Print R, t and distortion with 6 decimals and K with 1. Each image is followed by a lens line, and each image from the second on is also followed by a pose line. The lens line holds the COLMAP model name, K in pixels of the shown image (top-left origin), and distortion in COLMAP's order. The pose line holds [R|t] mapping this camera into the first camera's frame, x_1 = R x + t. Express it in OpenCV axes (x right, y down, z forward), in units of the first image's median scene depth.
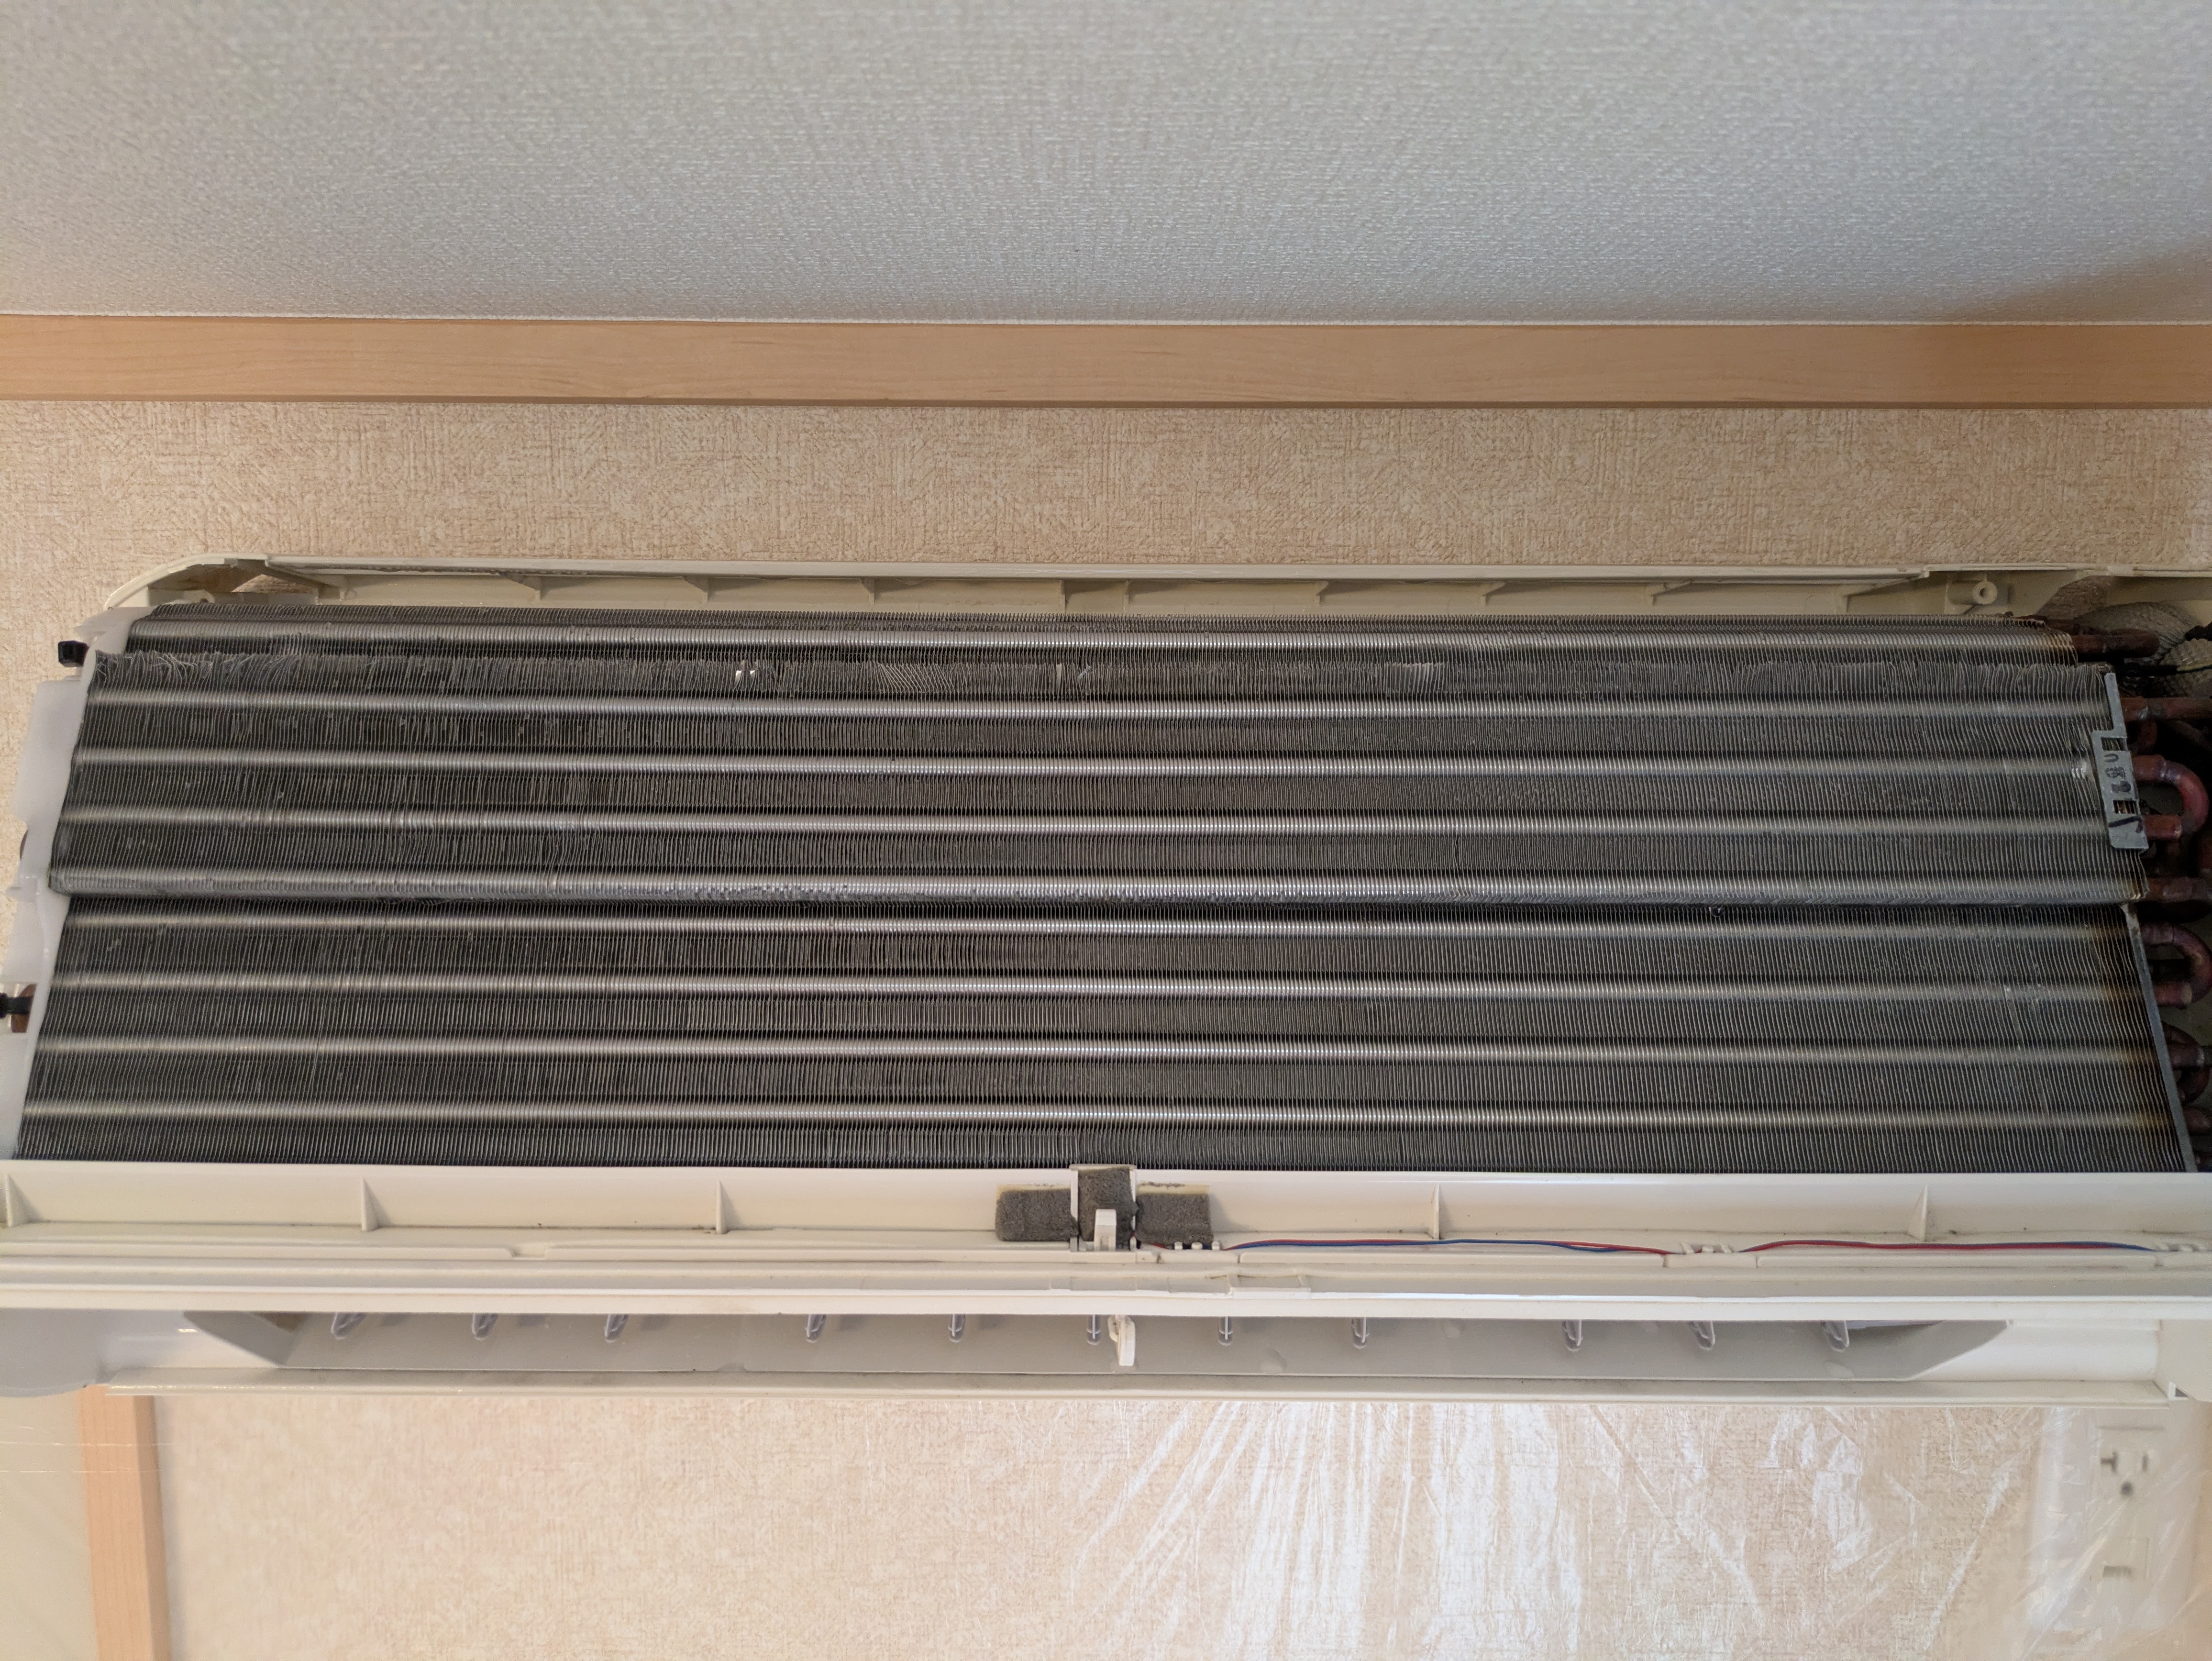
lens RADIAL K [[1643.9, 0, 1097.5], [0, 1643.9, 818.2], [0, 0, 1]] dist [-0.020651, 0.012482]
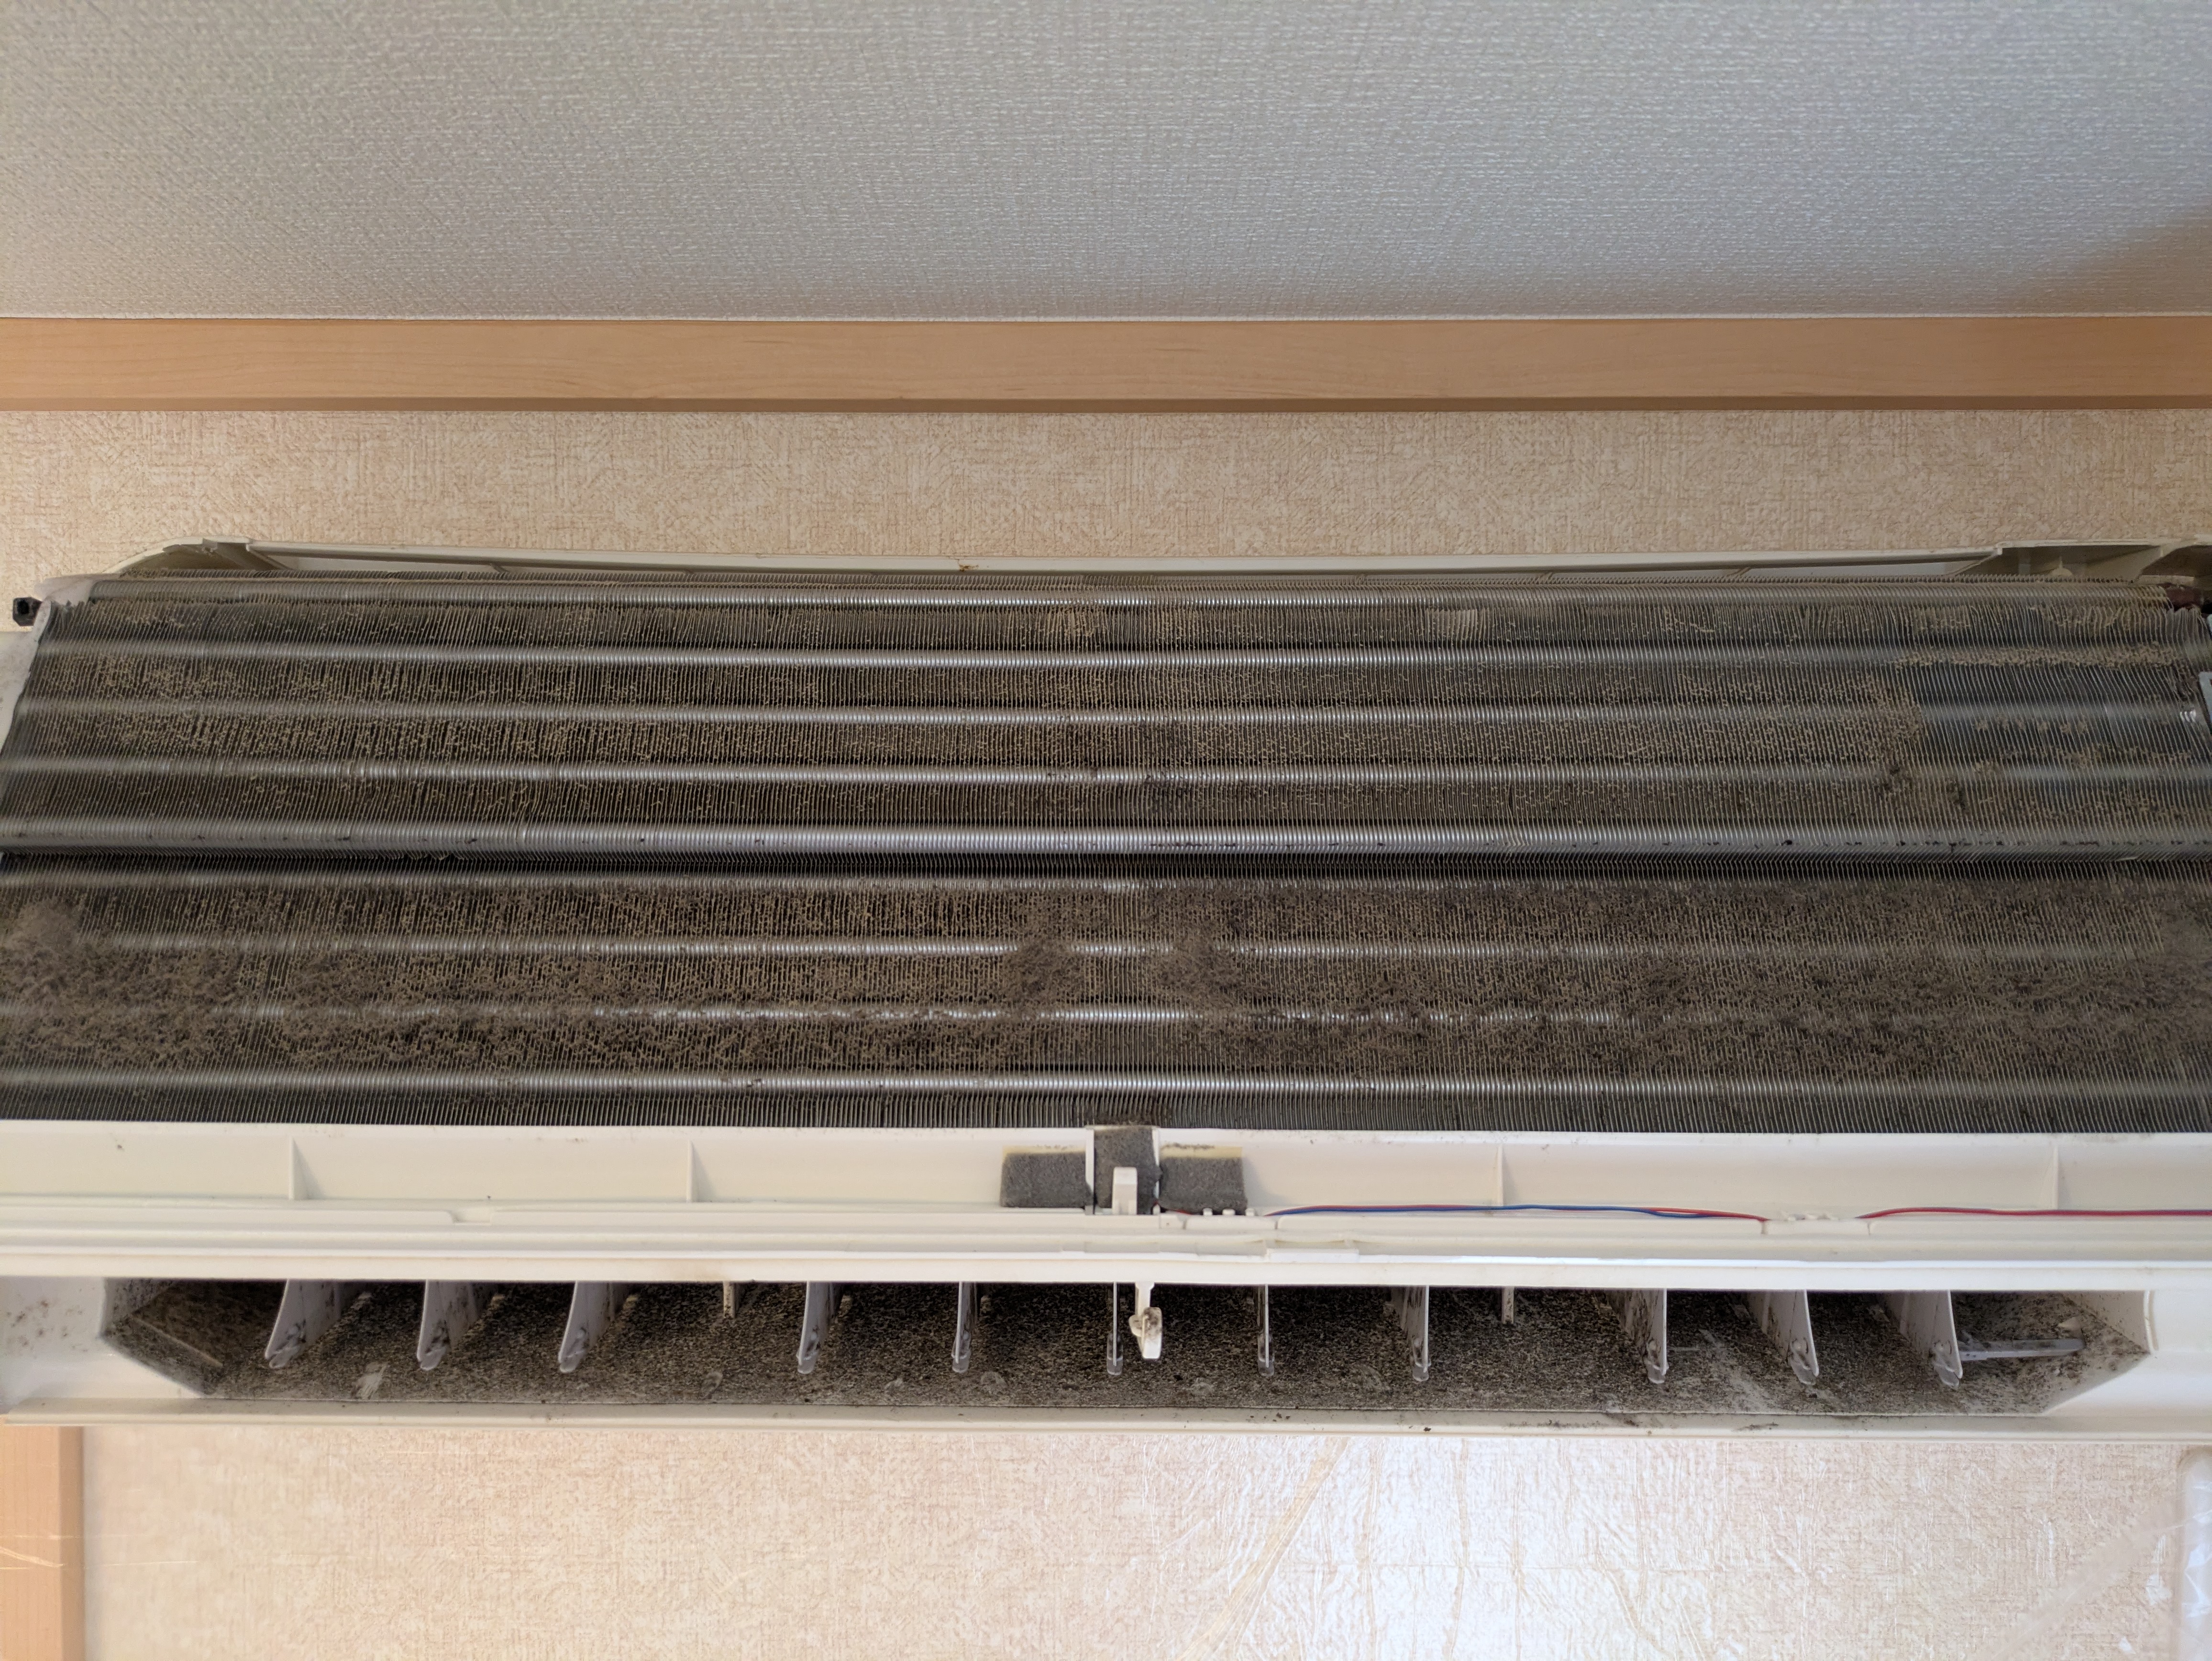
lens RADIAL K [[1643.9, 0, 1113.7], [0, 1643.9, 842.3], [0, 0, 1]] dist [-0.020651, 0.012482]
pose [[0.999913, -0.003815, -0.012628, 0.007390], [0.002358, 0.993541, -0.113451, 0.110779], [0.012979, 0.113411, 0.993463, 0.069949]]
